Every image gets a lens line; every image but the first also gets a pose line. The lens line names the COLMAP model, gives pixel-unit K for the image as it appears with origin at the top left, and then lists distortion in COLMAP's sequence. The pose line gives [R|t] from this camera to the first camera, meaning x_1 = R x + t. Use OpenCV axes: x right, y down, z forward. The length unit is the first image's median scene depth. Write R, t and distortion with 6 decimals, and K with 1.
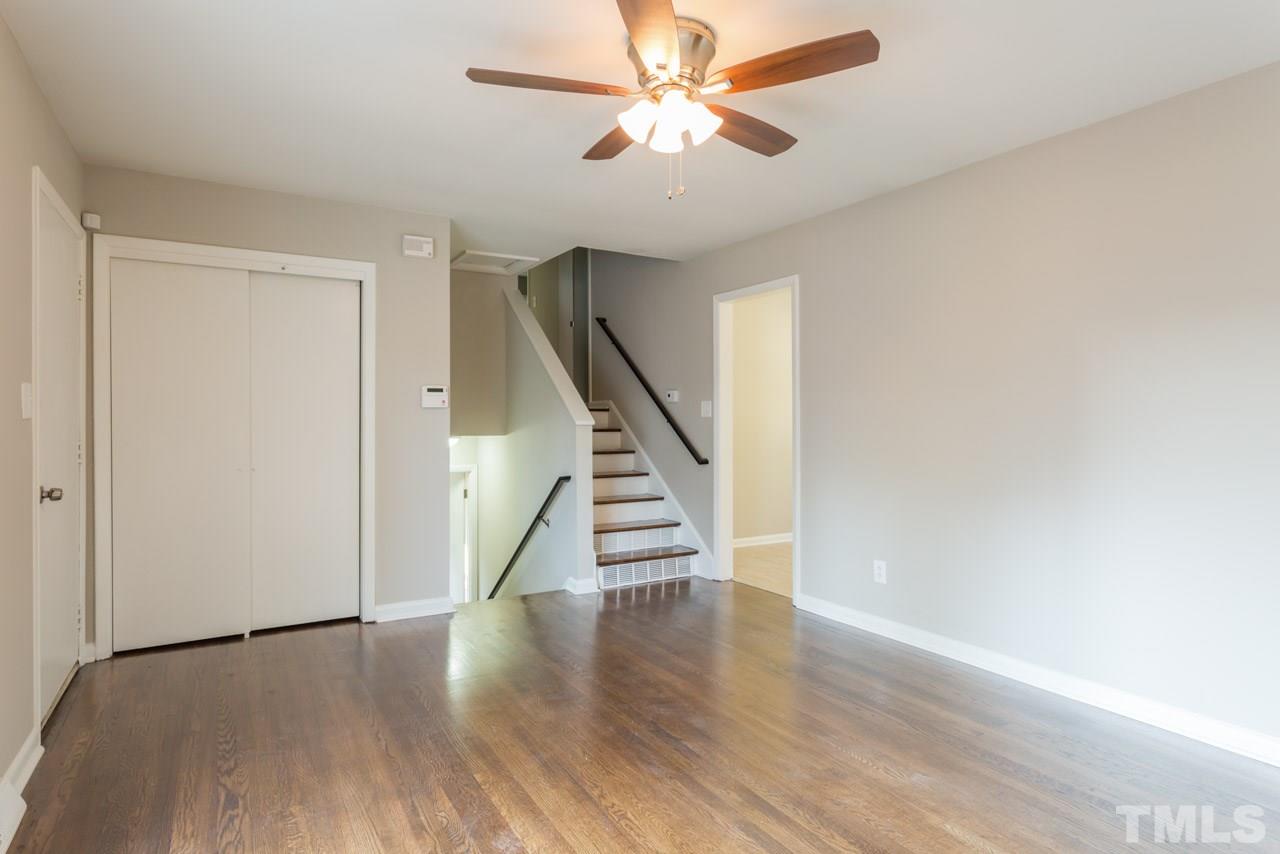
lens RADIAL K [[666.0, 0, 640.0], [0, 666.0, 427.0], [0, 0, 1]] dist [-0.004447, 0.000182]
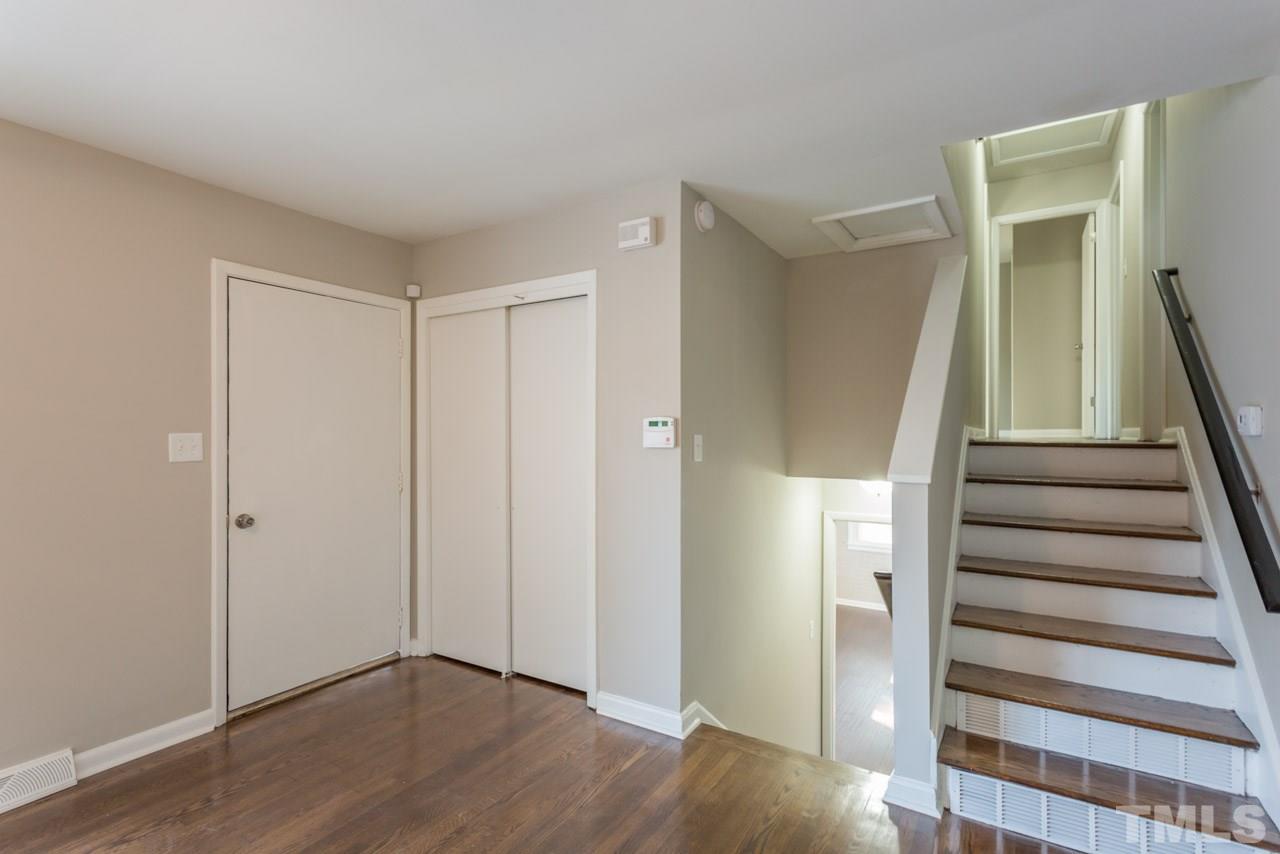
lens RADIAL K [[611.7, 0, 642.9], [0, 611.7, 429.5], [0, 0, 1]] dist [-0.001734, 0.001547]
pose [[0.458272, 0.004134, -0.888802, 0.290555], [-0.008164, 0.999967, 0.000442, -0.050867], [0.888774, 0.007054, 0.458291, 0.704659]]
